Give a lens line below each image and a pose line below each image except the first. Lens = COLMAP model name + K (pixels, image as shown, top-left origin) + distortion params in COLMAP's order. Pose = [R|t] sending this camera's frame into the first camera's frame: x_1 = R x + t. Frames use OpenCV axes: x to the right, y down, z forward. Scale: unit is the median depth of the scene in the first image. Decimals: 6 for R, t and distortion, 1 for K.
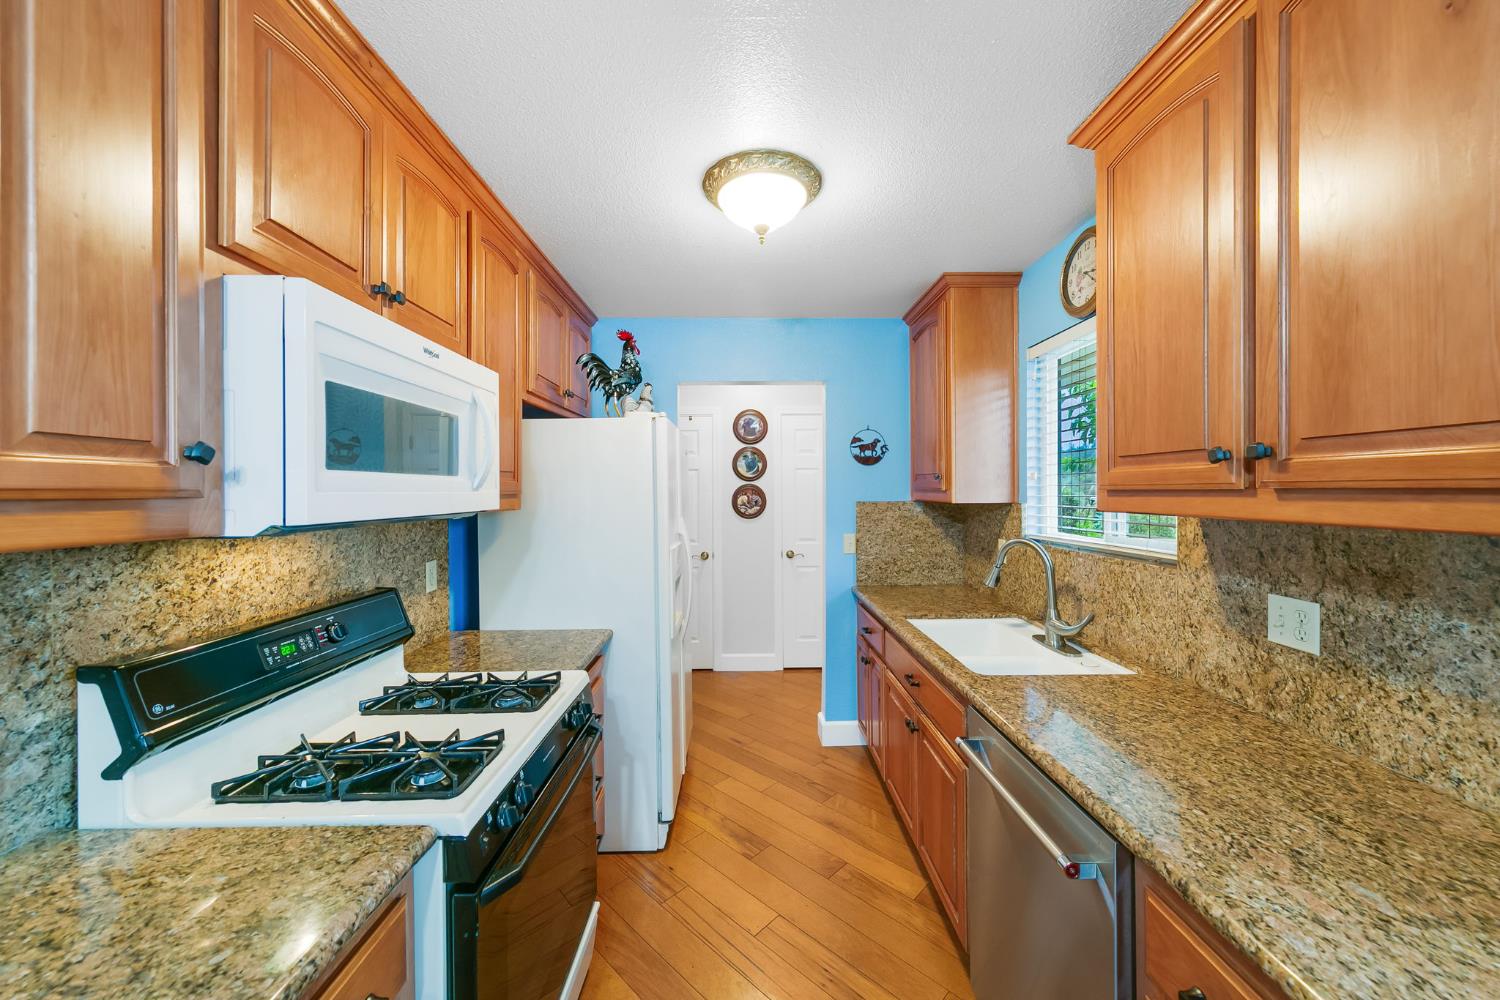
lens RADIAL K [[545.9, 0, 764.5], [0, 545.9, 488.9], [0, 0, 1]] dist [0.000924, -0.000483]
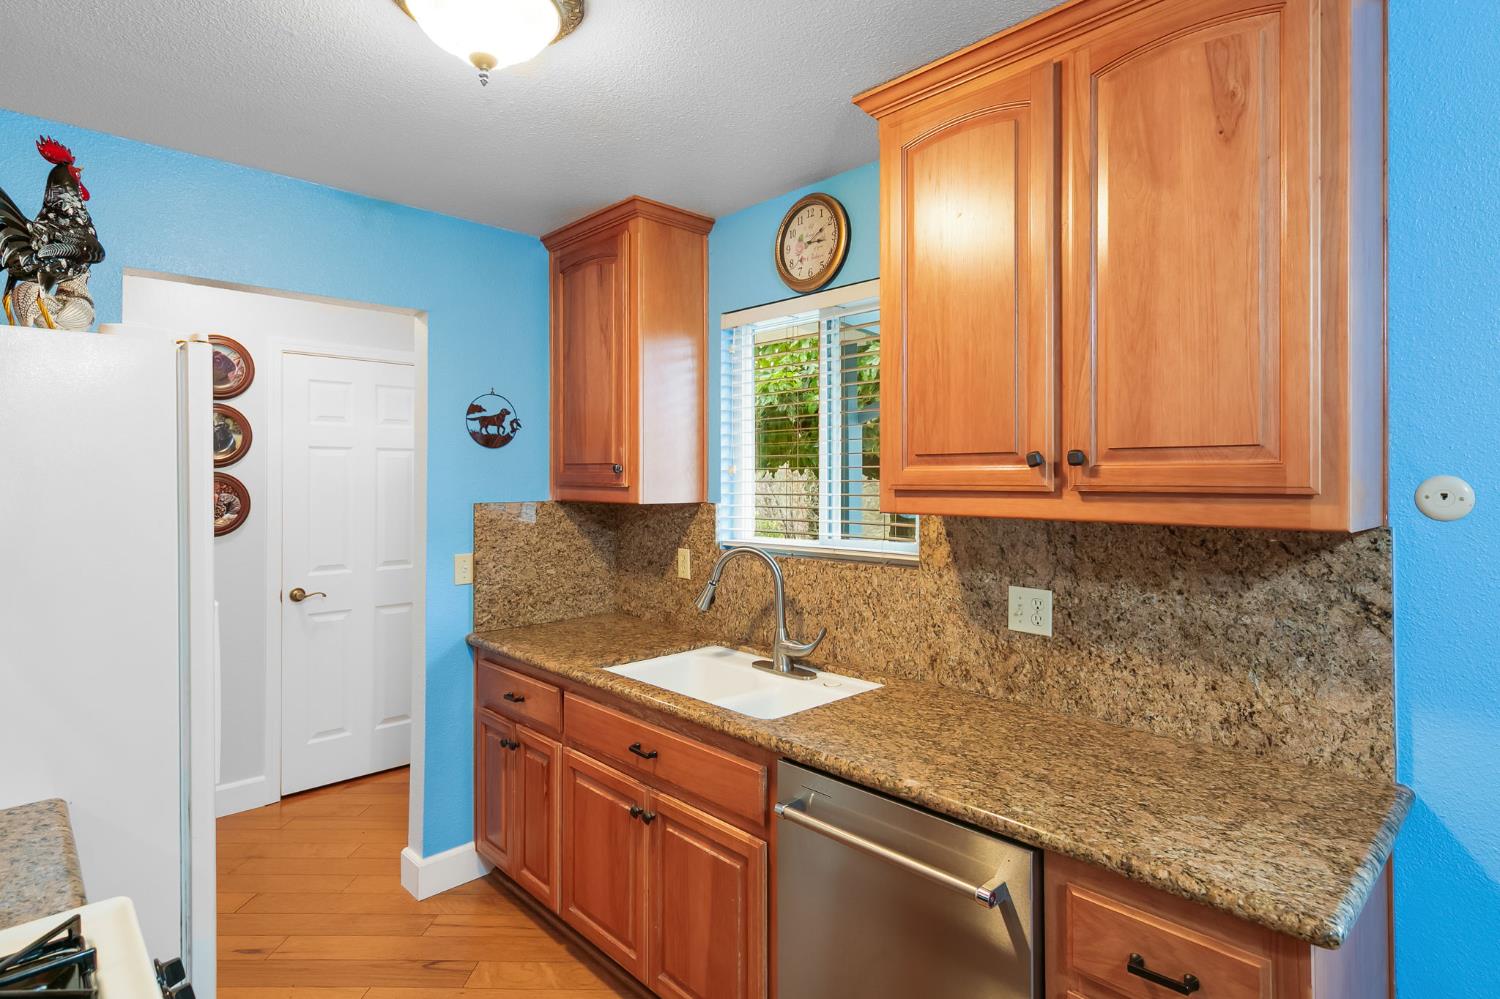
lens RADIAL K [[748.0, 0, 808.9], [0, 748.0, 472.2], [0, 0, 1]] dist [0.004699, -0.002048]
pose [[0.731666, 0.013979, 0.681520, -0.252449], [-0.006547, 0.999888, -0.013481, -0.007384], [-0.681632, 0.005402, 0.731676, 0.122175]]
